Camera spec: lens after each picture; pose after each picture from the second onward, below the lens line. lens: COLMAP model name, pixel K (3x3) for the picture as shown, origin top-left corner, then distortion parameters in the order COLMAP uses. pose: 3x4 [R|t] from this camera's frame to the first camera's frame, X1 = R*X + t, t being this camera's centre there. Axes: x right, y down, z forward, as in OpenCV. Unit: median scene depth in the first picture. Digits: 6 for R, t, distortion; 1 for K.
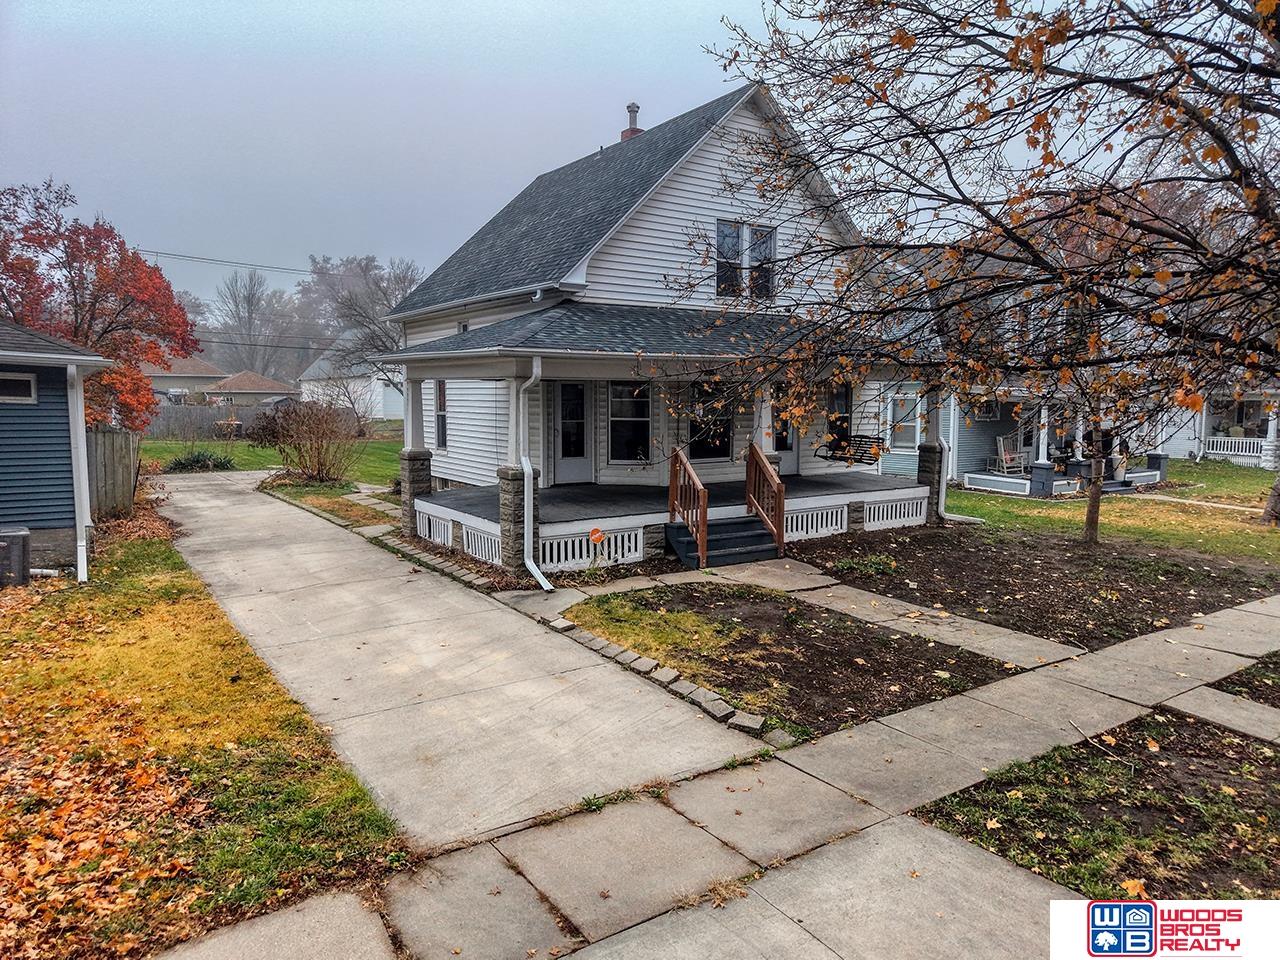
lens RADIAL K [[855.8, 0, 640.0], [0, 855.8, 480.0], [0, 0, 1]] dist [0.033845, -0.043596]
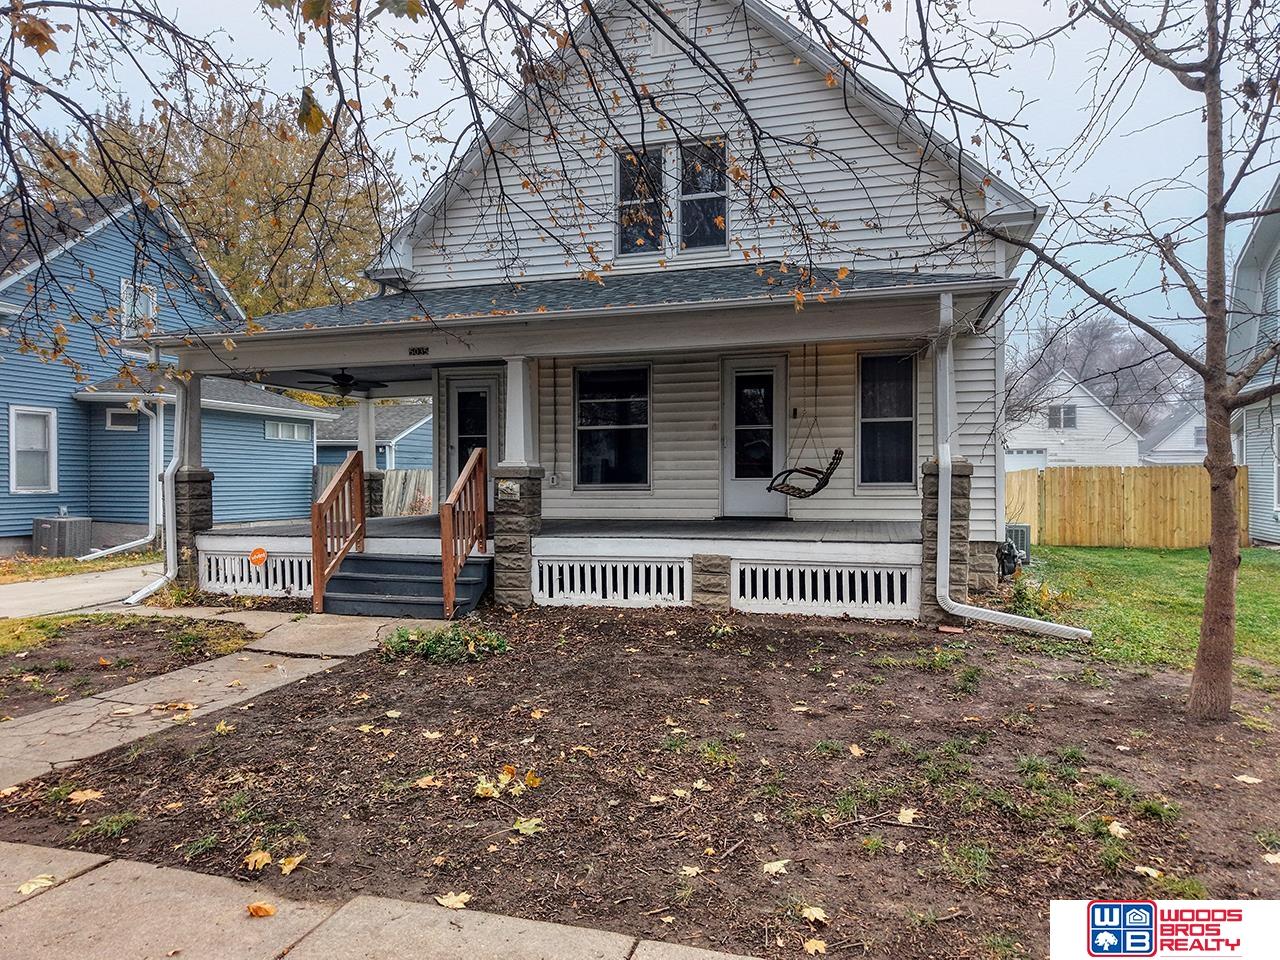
lens RADIAL K [[855.8, 0, 640.0], [0, 855.8, 480.0], [0, 0, 1]] dist [0.033845, -0.043596]
pose [[0.629762, -0.004784, -0.776774, 0.683738], [-0.070358, 0.995519, -0.063173, 0.014903], [0.773595, 0.094436, 0.626603, 0.619065]]
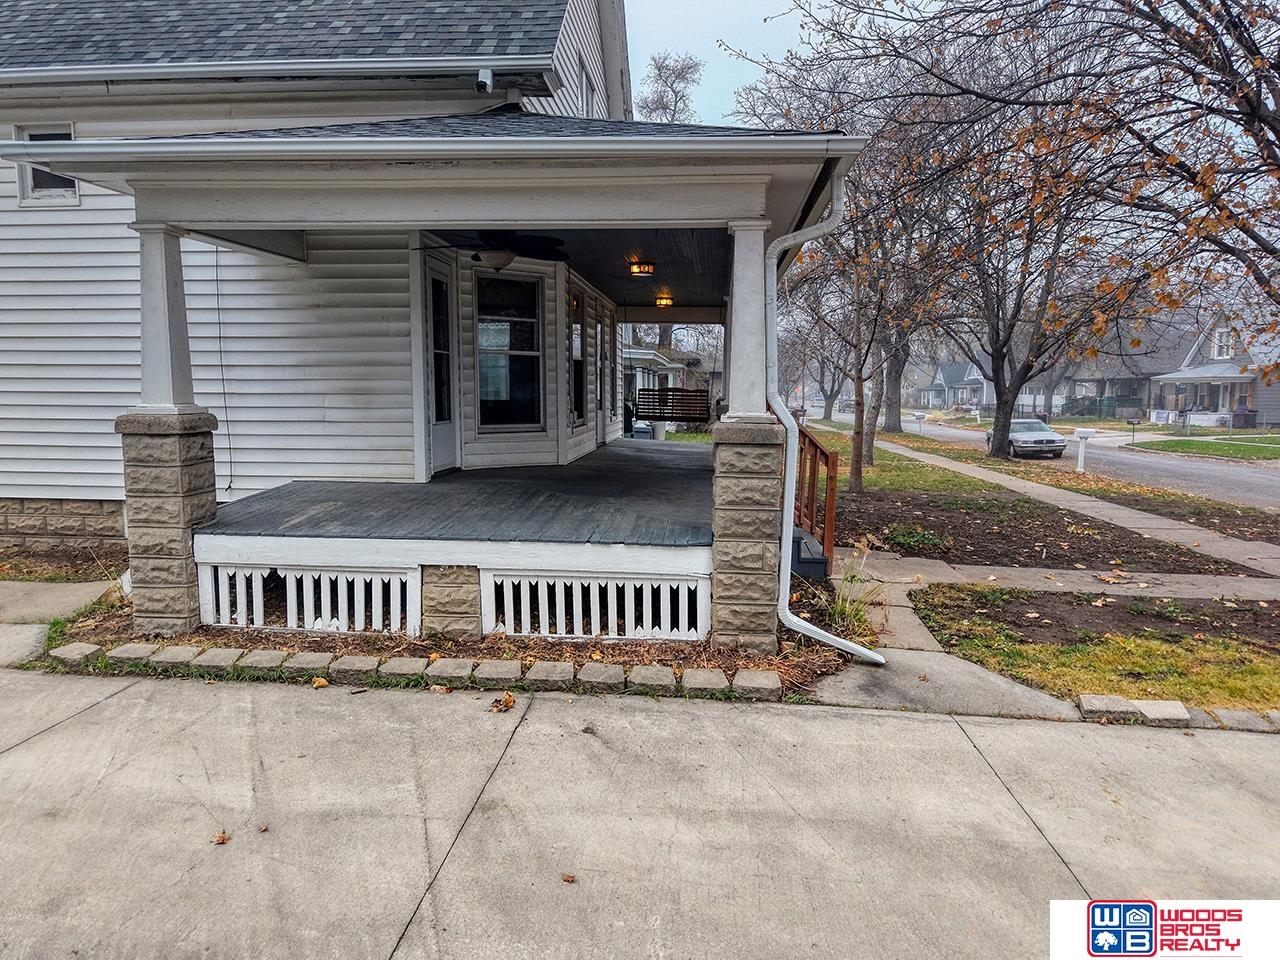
lens RADIAL K [[855.8, 0, 640.0], [0, 855.8, 480.0], [0, 0, 1]] dist [0.033845, -0.043596]
pose [[0.639532, -0.081858, 0.764394, -0.418784], [0.070291, 0.996376, 0.047892, -0.007379], [-0.765545, 0.023101, 0.642968, 0.578921]]
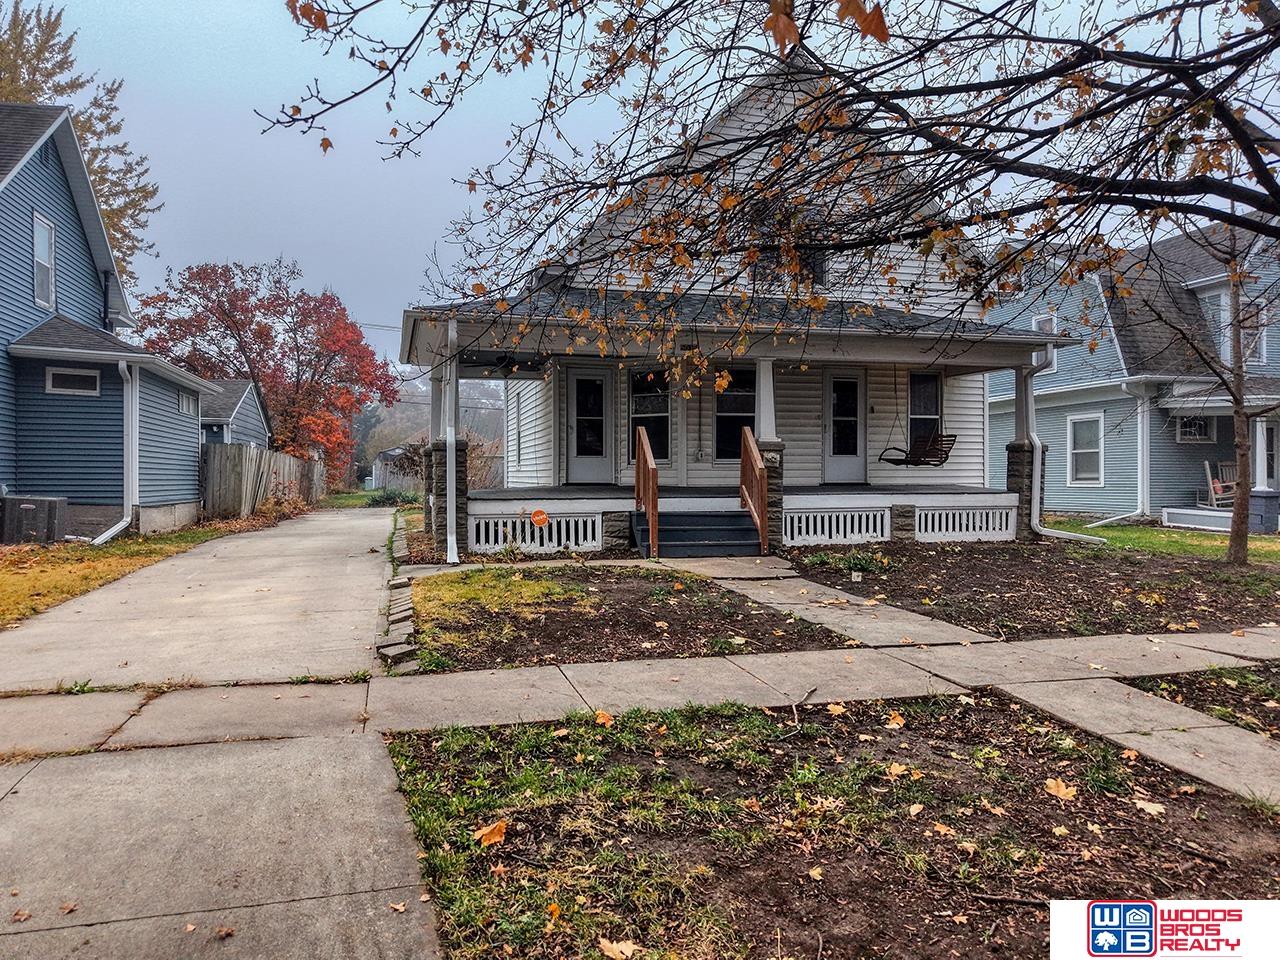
lens RADIAL K [[855.8, 0, 640.0], [0, 855.8, 480.0], [0, 0, 1]] dist [0.033845, -0.043596]
pose [[0.945263, -0.002427, -0.326301, 0.291510], [-0.028367, 0.995575, -0.089584, 0.085689], [0.325074, 0.093937, 0.941011, 0.127748]]
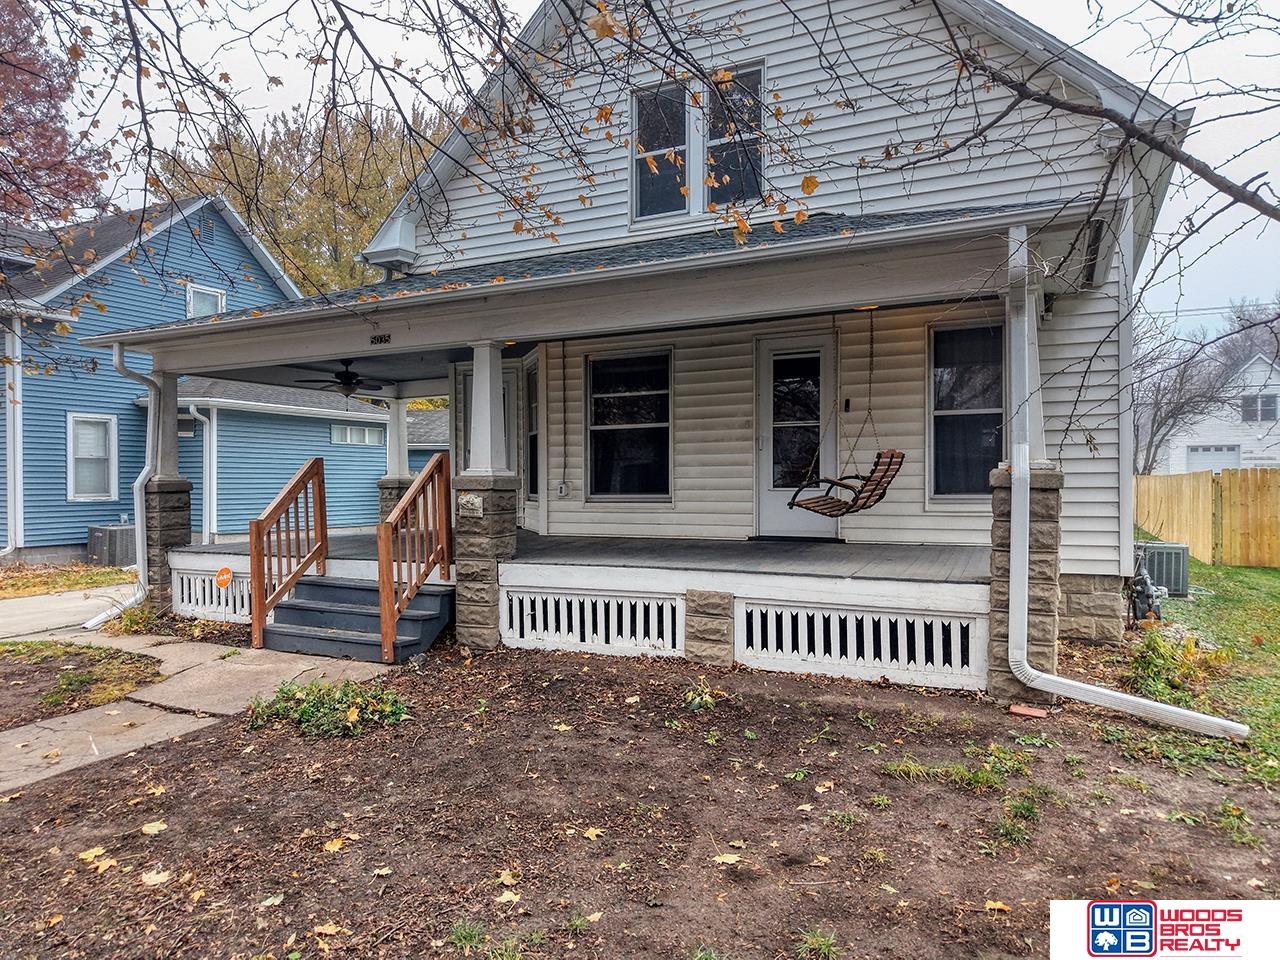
lens RADIAL K [[858.8, 0, 640.0], [0, 858.8, 480.0], [0, 0, 1]] dist [0.005695, -0.001708]
pose [[0.487026, -0.006553, -0.873363, 0.634444], [-0.078027, 0.995647, -0.050982, -0.006759], [0.869895, 0.092975, 0.484394, 0.774076]]
